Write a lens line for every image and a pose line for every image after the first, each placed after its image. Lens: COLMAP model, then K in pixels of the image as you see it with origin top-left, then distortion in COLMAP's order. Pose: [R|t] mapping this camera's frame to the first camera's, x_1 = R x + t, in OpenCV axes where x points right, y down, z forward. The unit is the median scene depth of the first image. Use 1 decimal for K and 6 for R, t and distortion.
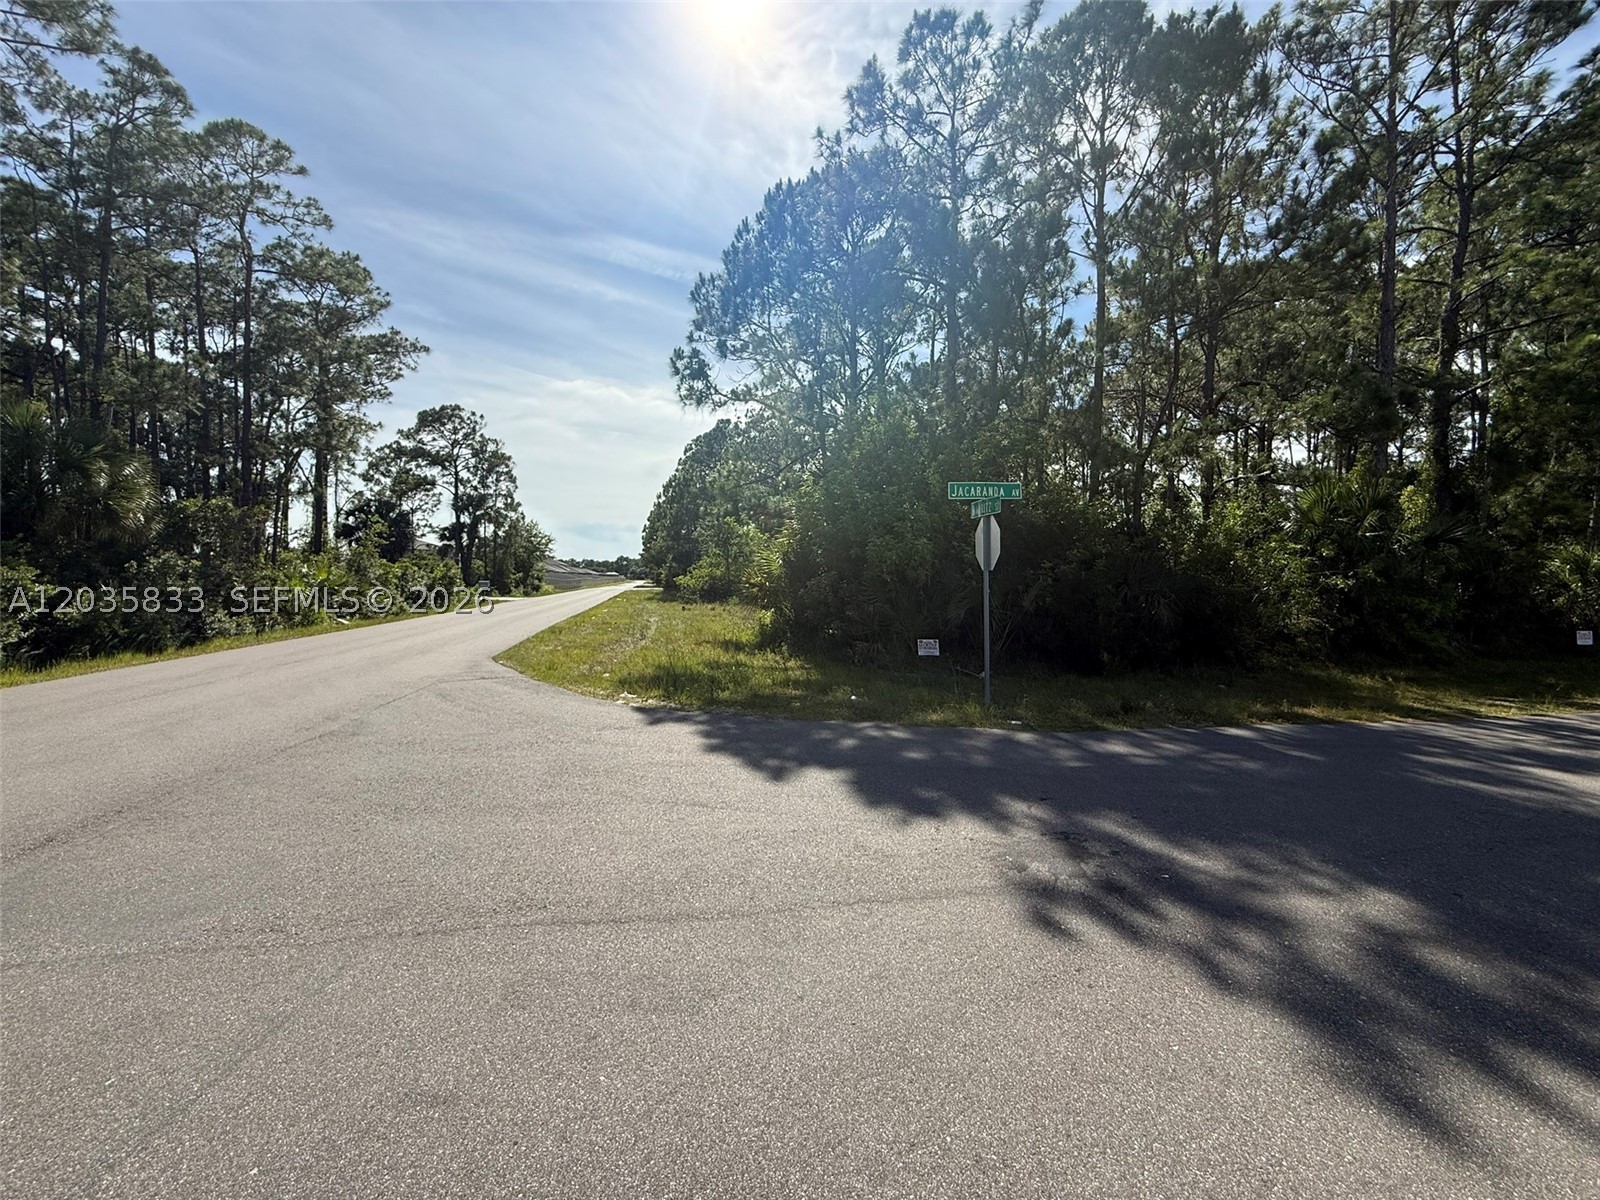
lens RADIAL K [[632.2, 0, 797.6], [0, 632.2, 600.5], [0, 0, 1]] dist [-0.001551, -0.000070]
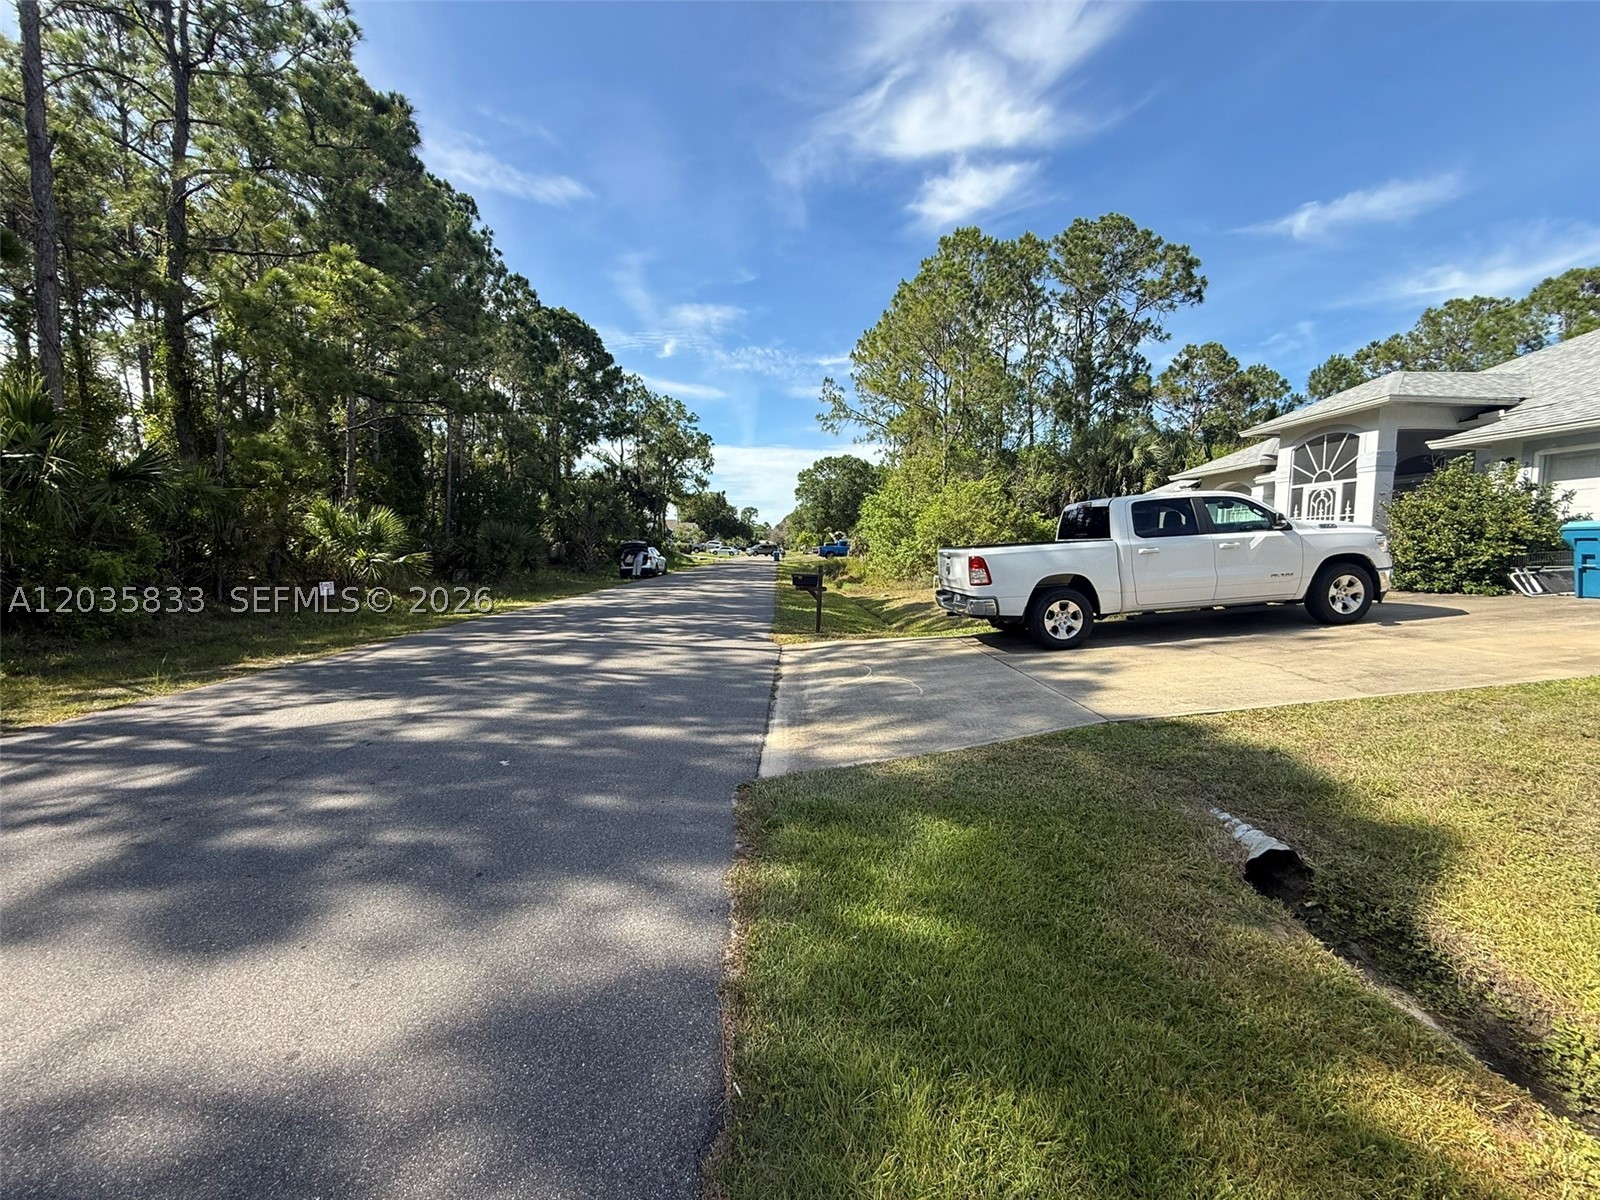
lens RADIAL K [[632.2, 0, 792.5], [0, 632.2, 595.2], [0, 0, 1]] dist [-0.001551, -0.000070]
pose [[0.176524, -0.078050, 0.981197, 0.342190], [0.026615, 0.996865, 0.074508, 0.012480], [-0.983936, 0.012962, 0.178048, 0.064503]]
